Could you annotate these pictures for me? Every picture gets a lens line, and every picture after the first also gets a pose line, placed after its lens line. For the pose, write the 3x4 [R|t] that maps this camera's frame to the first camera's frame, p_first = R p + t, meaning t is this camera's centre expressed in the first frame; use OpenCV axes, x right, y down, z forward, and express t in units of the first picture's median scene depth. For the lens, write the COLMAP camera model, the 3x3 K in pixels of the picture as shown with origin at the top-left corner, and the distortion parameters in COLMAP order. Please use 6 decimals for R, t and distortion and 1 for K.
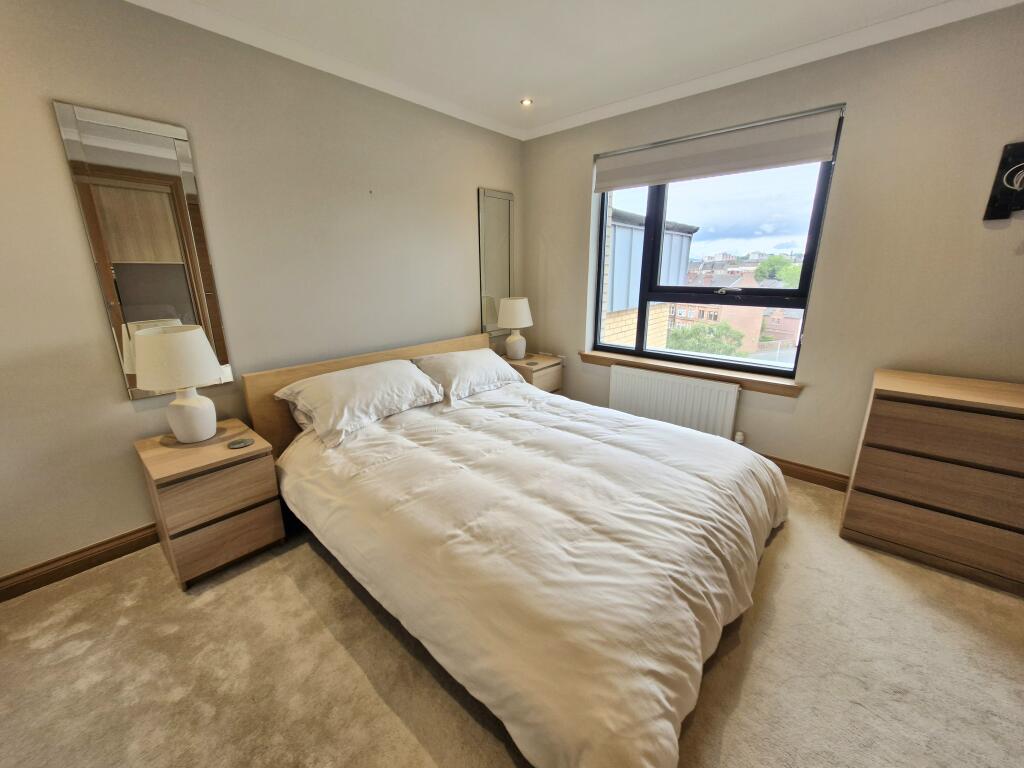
lens RADIAL K [[400.3, 0, 511.6], [0, 400.3, 377.3], [0, 0, 1]] dist [-0.000807, 0.000009]
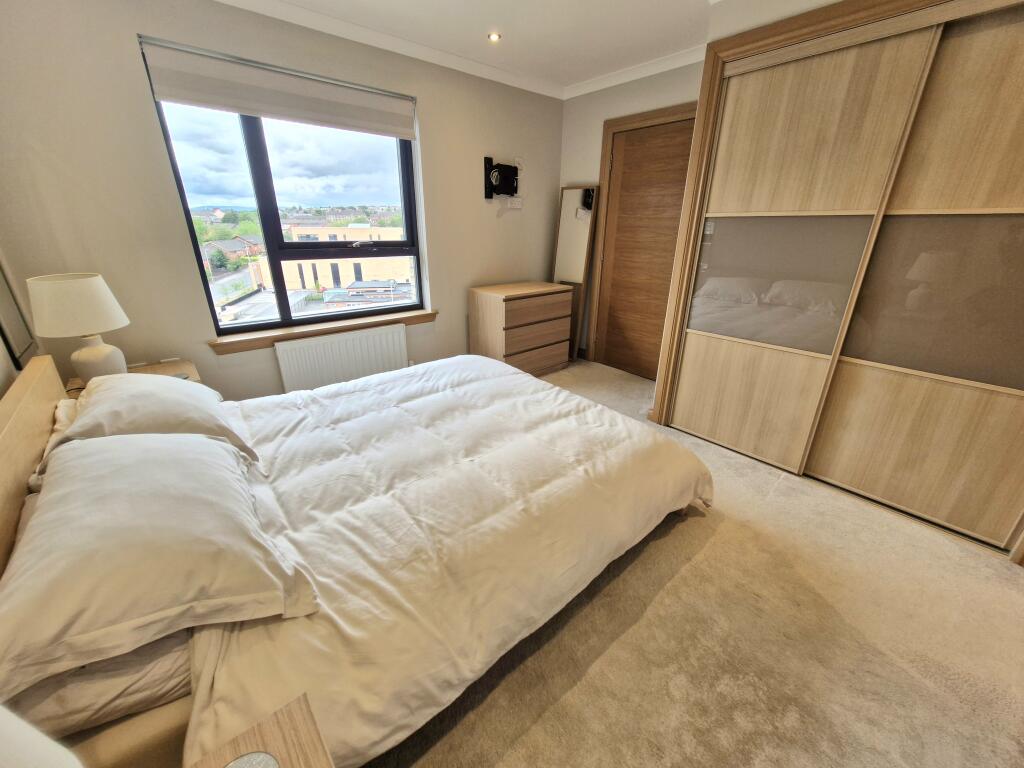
lens RADIAL K [[400.3, 0, 511.6], [0, 400.3, 377.3], [0, 0, 1]] dist [-0.000807, 0.000009]
pose [[0.132155, -0.344427, 0.929465, -0.715591], [0.251184, 0.918719, 0.304731, -0.147153], [-0.958875, 0.193195, 0.207928, 0.592335]]
